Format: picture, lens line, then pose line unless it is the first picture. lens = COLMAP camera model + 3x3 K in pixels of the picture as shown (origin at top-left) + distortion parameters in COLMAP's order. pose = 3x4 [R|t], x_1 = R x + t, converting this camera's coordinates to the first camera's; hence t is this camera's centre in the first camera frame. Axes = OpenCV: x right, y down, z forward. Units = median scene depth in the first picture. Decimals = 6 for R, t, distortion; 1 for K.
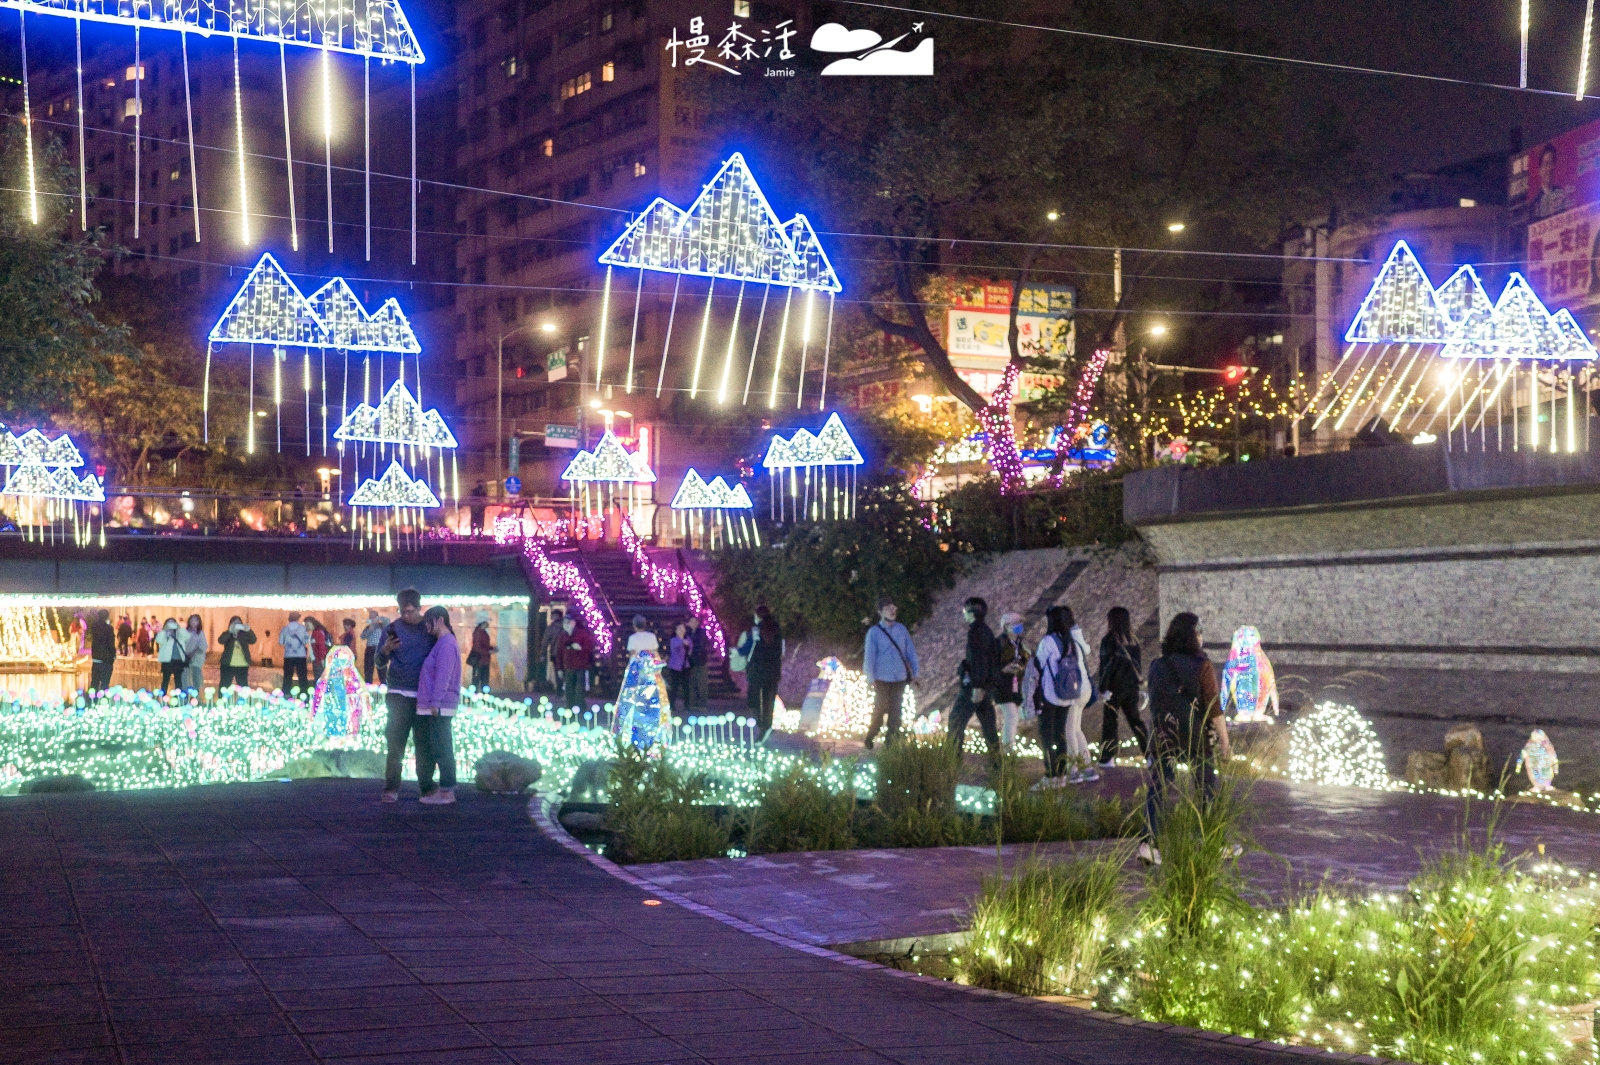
lens RADIAL K [[1958.8, 0, 738.1], [0, 1958.8, 587.7], [0, 0, 1]] dist [0.035875, 0.000000]
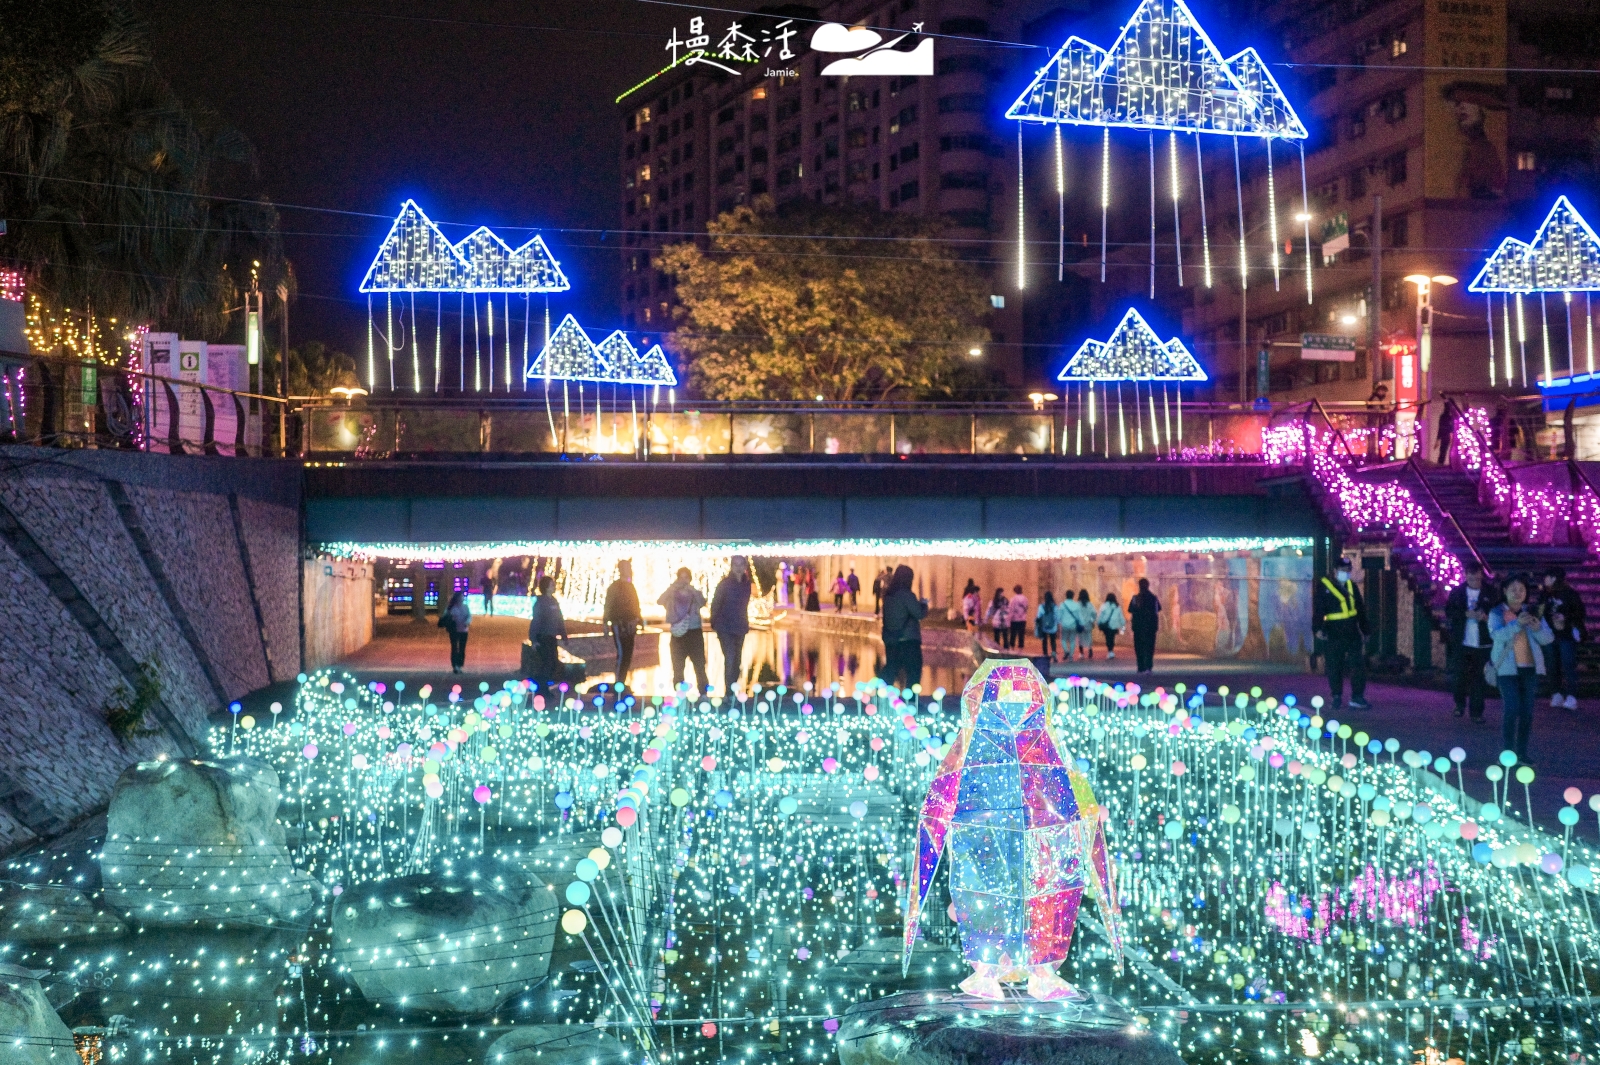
lens RADIAL K [[1829.3, 0, 812.8], [0, 1829.3, 556.0], [0, 0, 1]] dist [0.052306, 0.000000]
pose [[0.943916, -0.008623, -0.330072, -0.065767], [0.011493, 0.999911, 0.006744, 0.005494], [0.329984, -0.010159, 0.943932, 0.347025]]
